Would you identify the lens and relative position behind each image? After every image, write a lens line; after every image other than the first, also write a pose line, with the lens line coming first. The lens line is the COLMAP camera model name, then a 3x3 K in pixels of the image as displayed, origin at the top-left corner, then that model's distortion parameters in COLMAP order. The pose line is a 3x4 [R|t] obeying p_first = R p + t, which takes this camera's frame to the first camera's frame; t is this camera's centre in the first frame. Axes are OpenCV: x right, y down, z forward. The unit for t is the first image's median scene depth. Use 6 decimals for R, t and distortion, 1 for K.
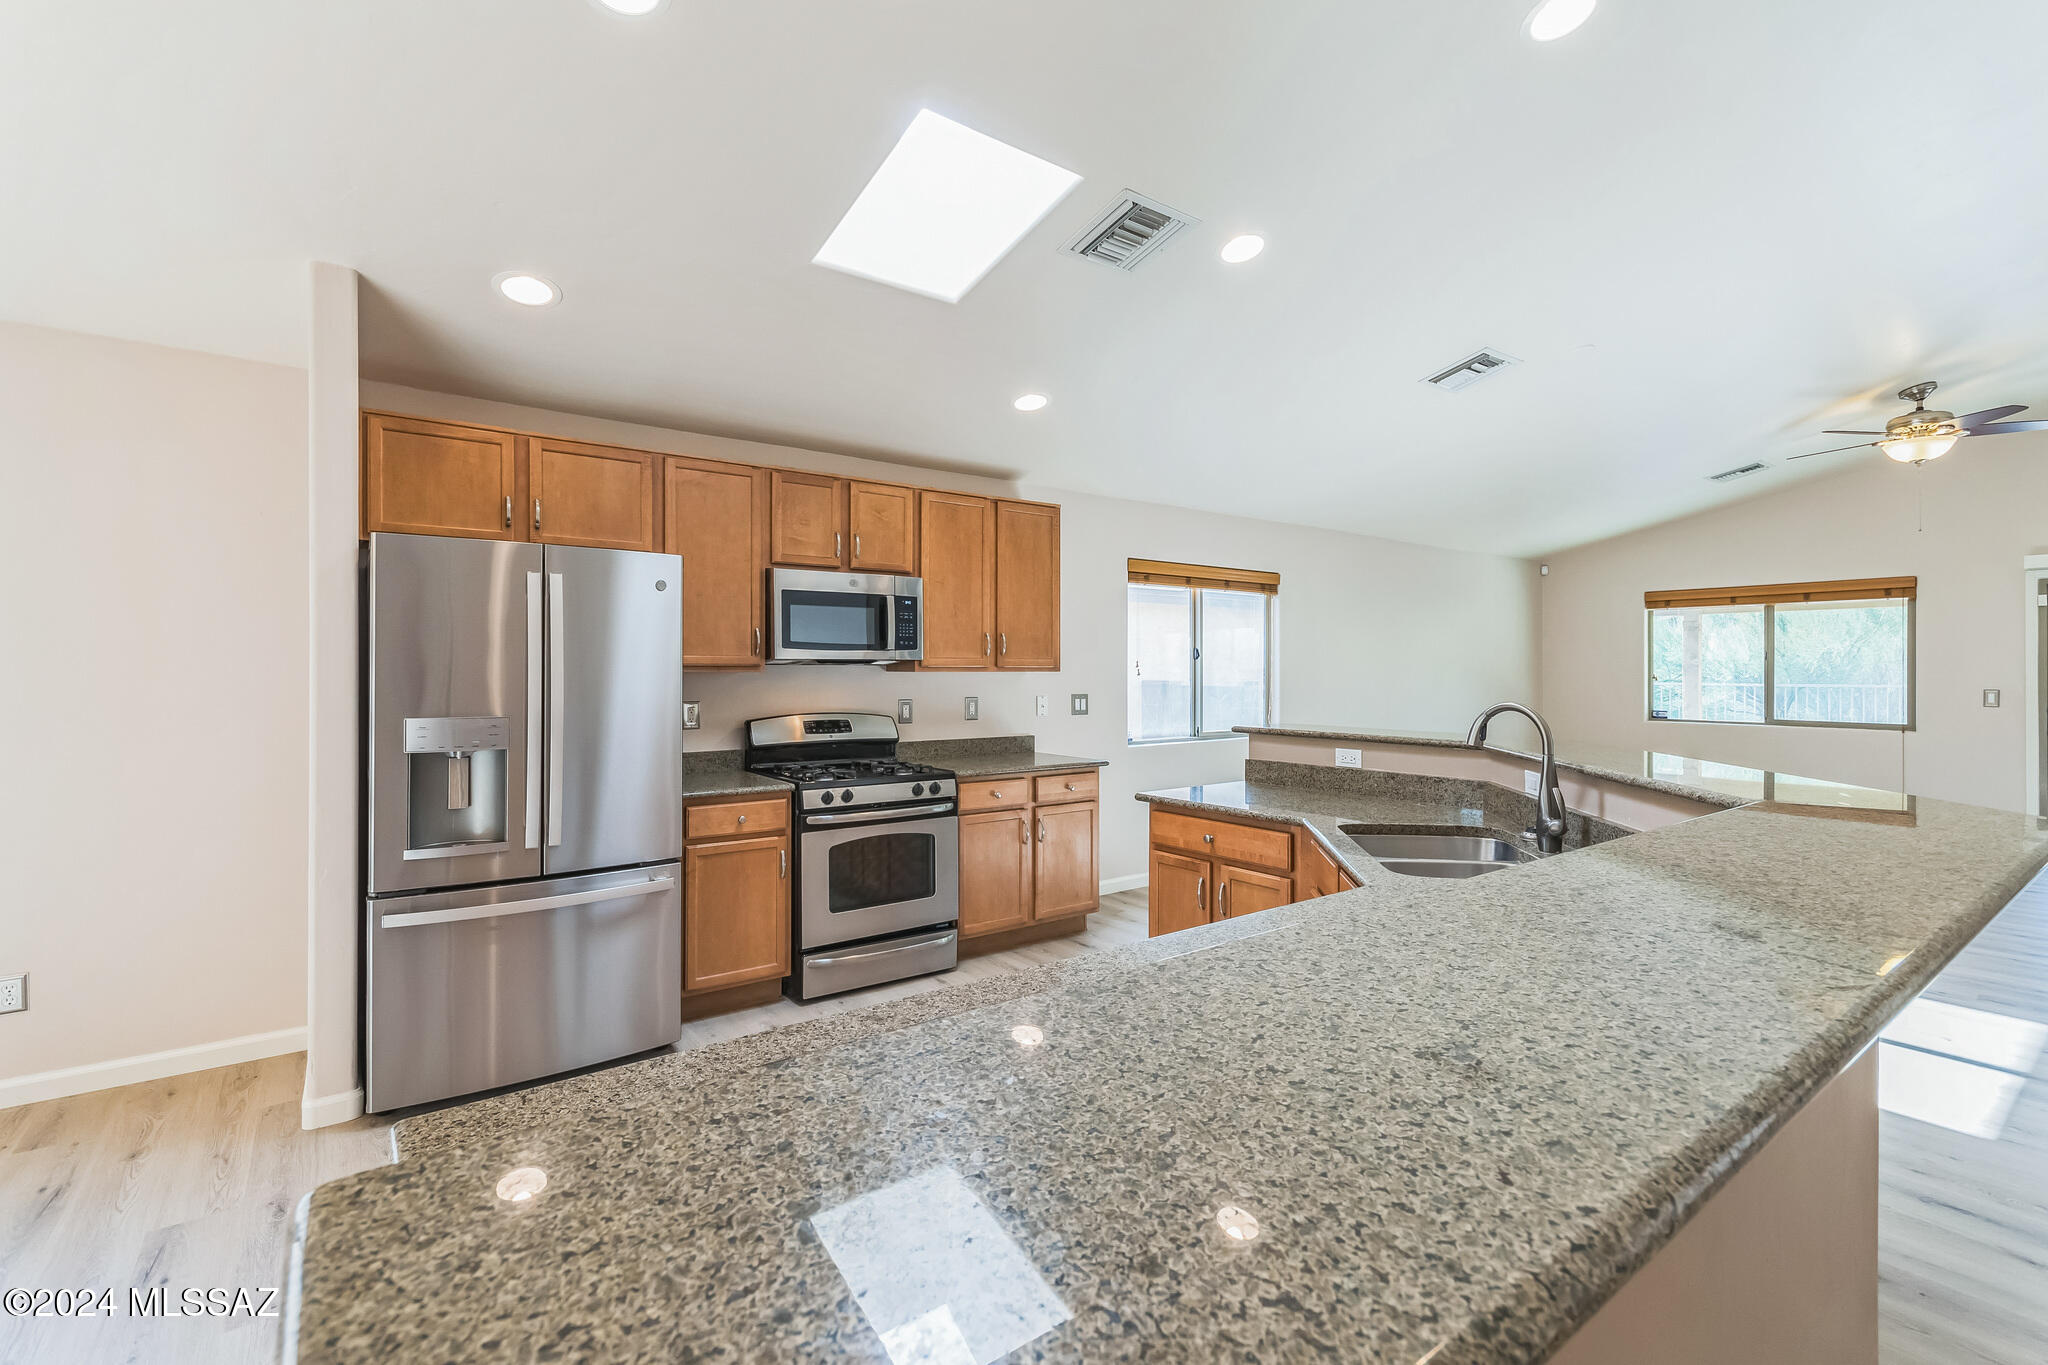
lens RADIAL K [[907.1, 0, 1022.6], [0, 907.1, 671.6], [0, 0, 1]] dist [0.001817, 0.000314]
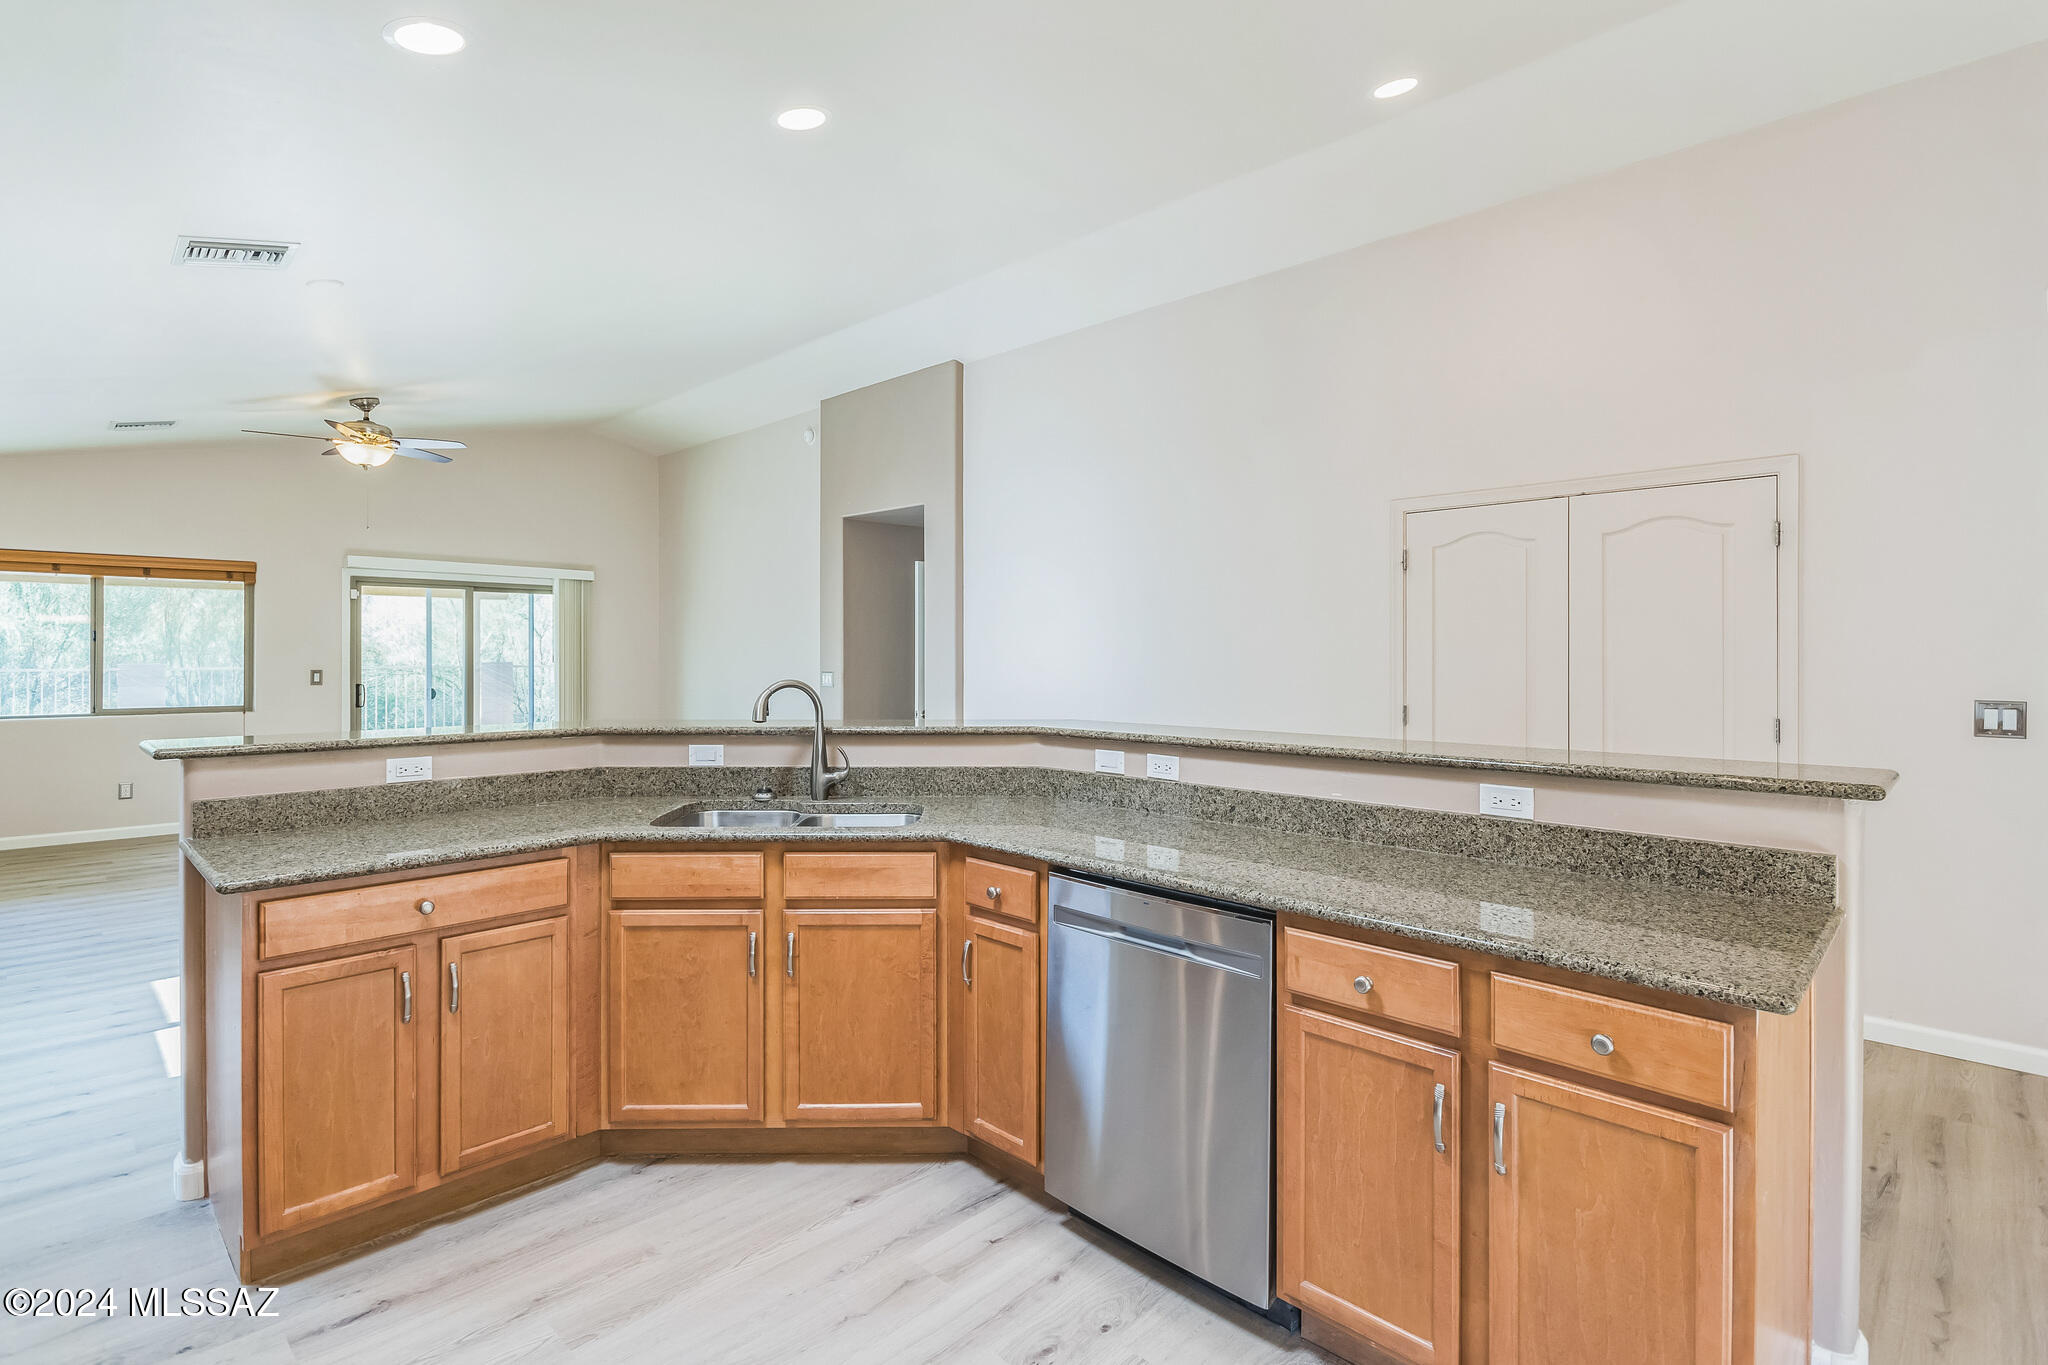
lens RADIAL K [[977.4, 0, 1020.8], [0, 977.4, 651.5], [0, 0, 1]] dist [-0.000156, -0.000699]
pose [[-0.151591, 0.002317, 0.988441, -0.427095], [0.000079, 0.999997, -0.002332, -0.000473], [-0.988443, -0.000276, -0.151590, 0.513075]]
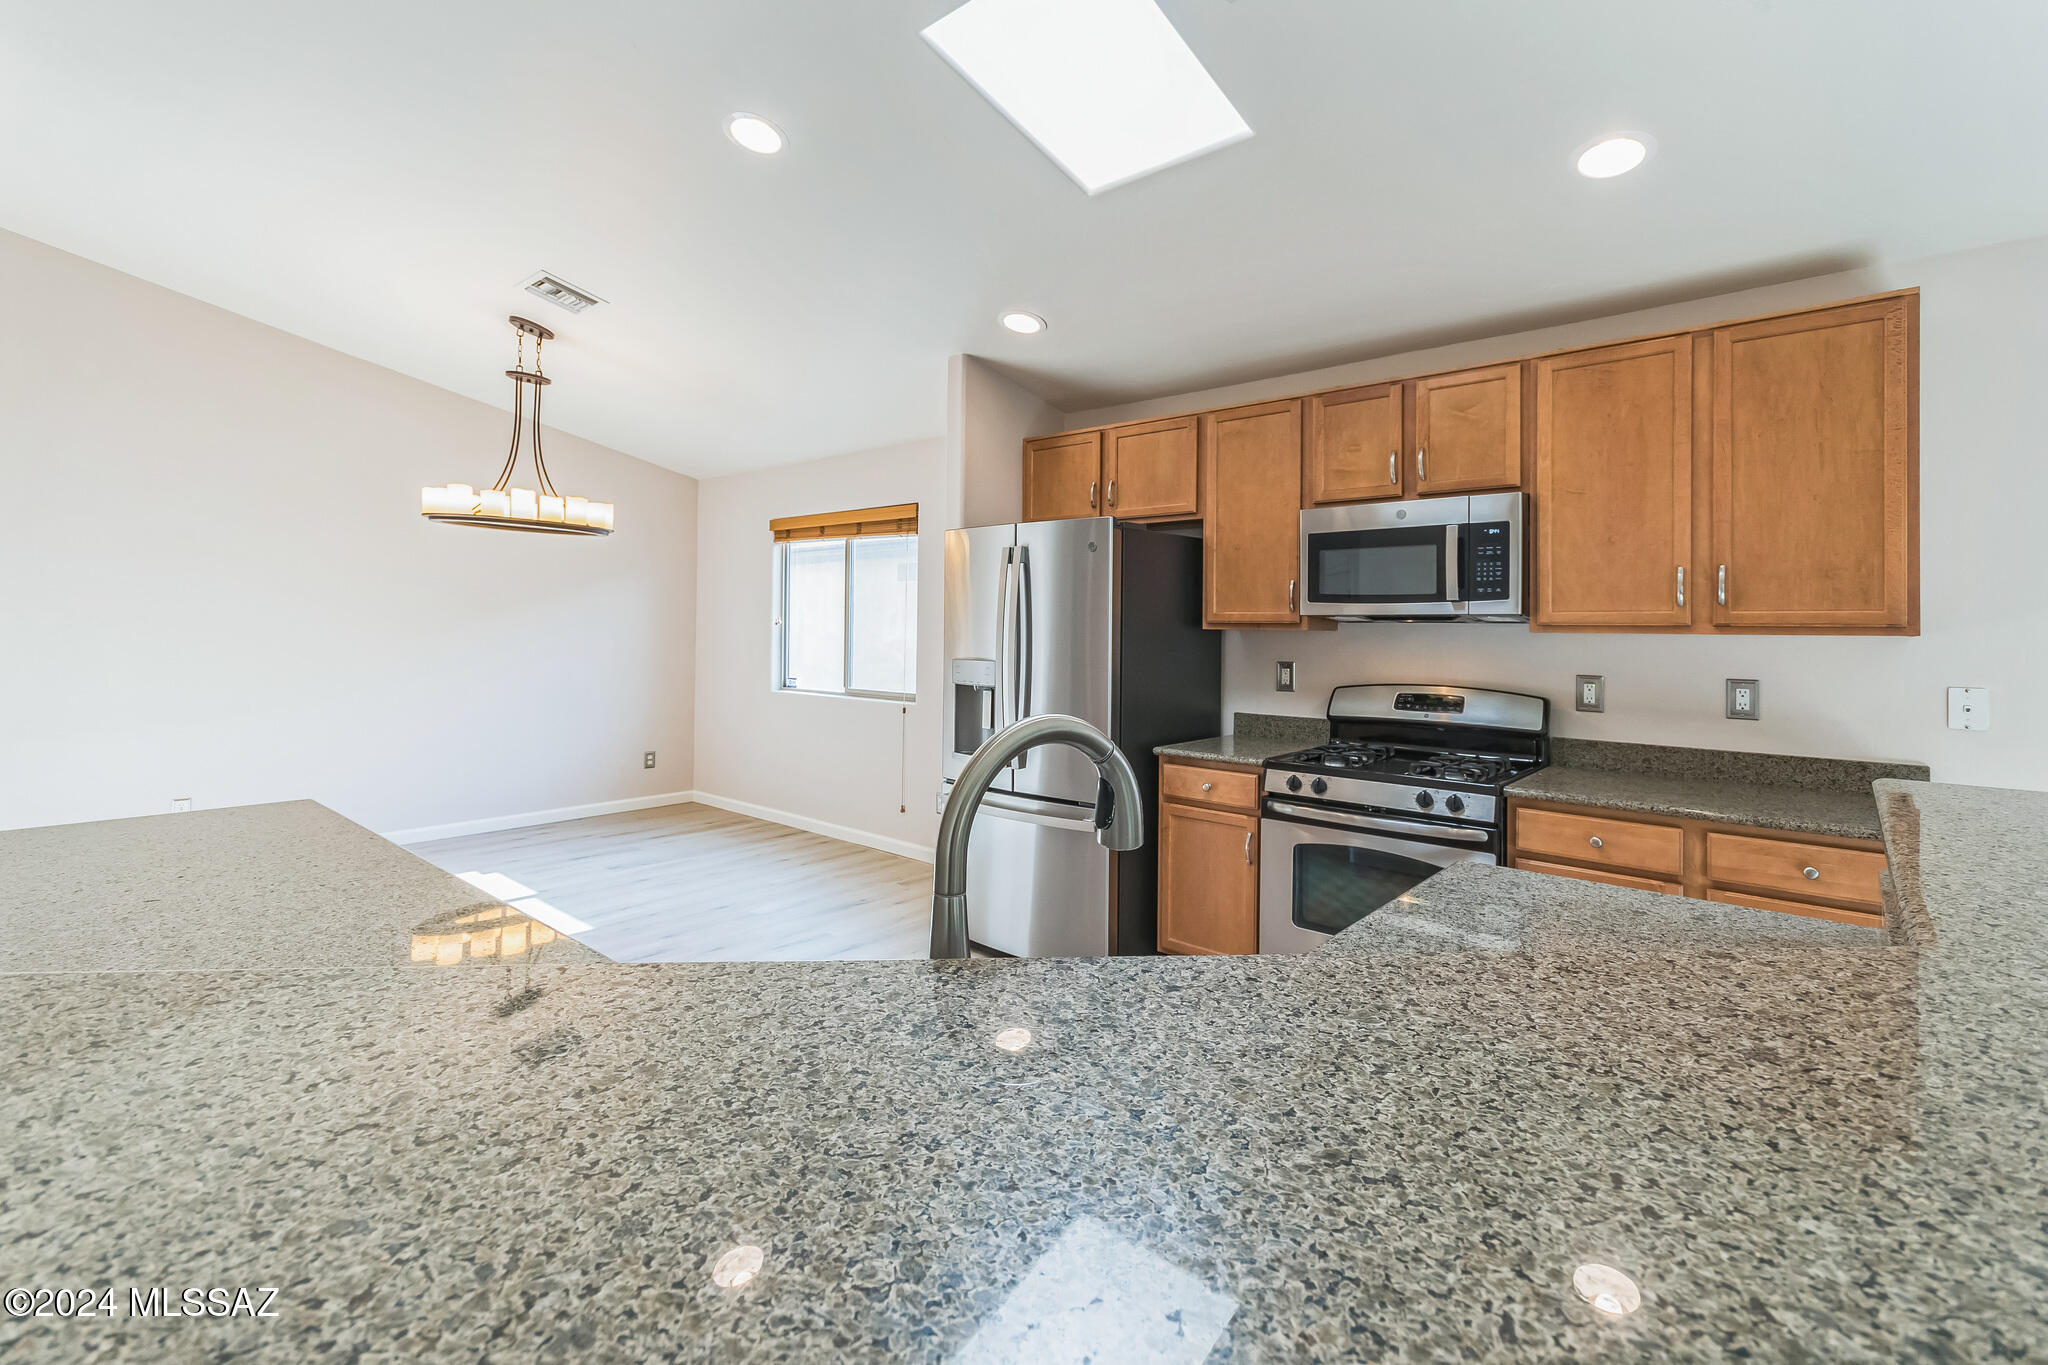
lens RADIAL K [[919.6, 0, 1026.5], [0, 919.6, 621.6], [0, 0, 1]] dist [-0.000969, -0.000045]
pose [[0.212309, -0.003903, -0.977195, 0.493353], [-0.009254, 0.999939, -0.006004, -0.000200], [0.977159, 0.010318, 0.212260, 0.525026]]
